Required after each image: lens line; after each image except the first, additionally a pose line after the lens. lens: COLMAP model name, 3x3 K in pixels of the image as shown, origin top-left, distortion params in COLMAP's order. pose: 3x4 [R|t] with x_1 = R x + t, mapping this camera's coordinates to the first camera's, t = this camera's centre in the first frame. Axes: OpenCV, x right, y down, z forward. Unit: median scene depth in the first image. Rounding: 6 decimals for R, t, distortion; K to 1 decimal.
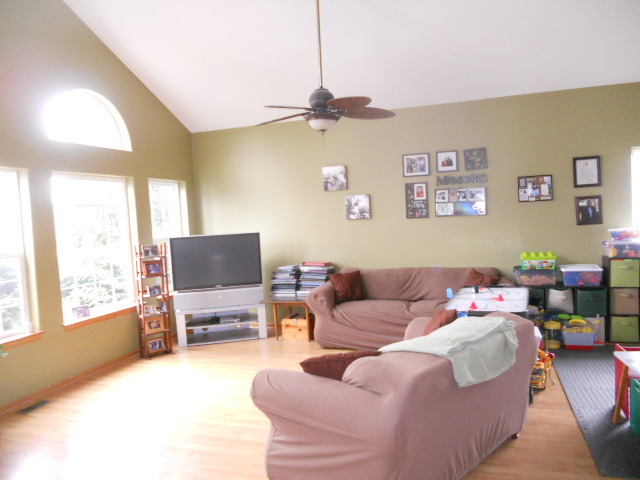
lens RADIAL K [[501.0, 0, 316.2], [0, 501.0, 235.5], [0, 0, 1]] dist [-0.003504, 0.001059]
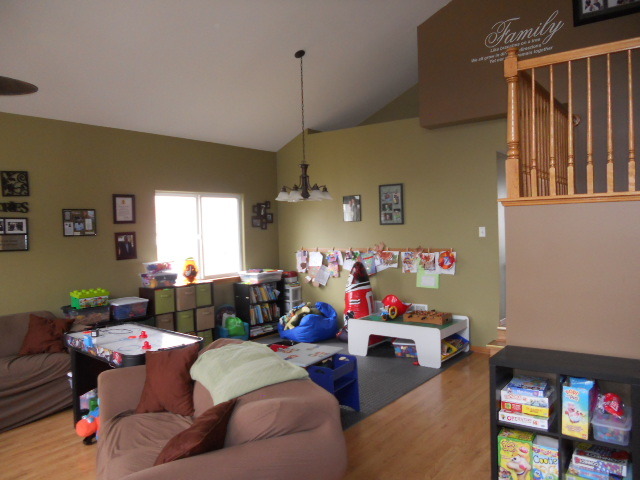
lens RADIAL K [[501.0, 0, 316.6], [0, 501.0, 245.6], [0, 0, 1]] dist [-0.003504, 0.001059]
pose [[0.335838, 0.006534, 0.941897, -0.313234], [0.053036, 0.998258, -0.025835, -0.002105], [-0.940425, 0.058631, 0.334907, 0.271173]]
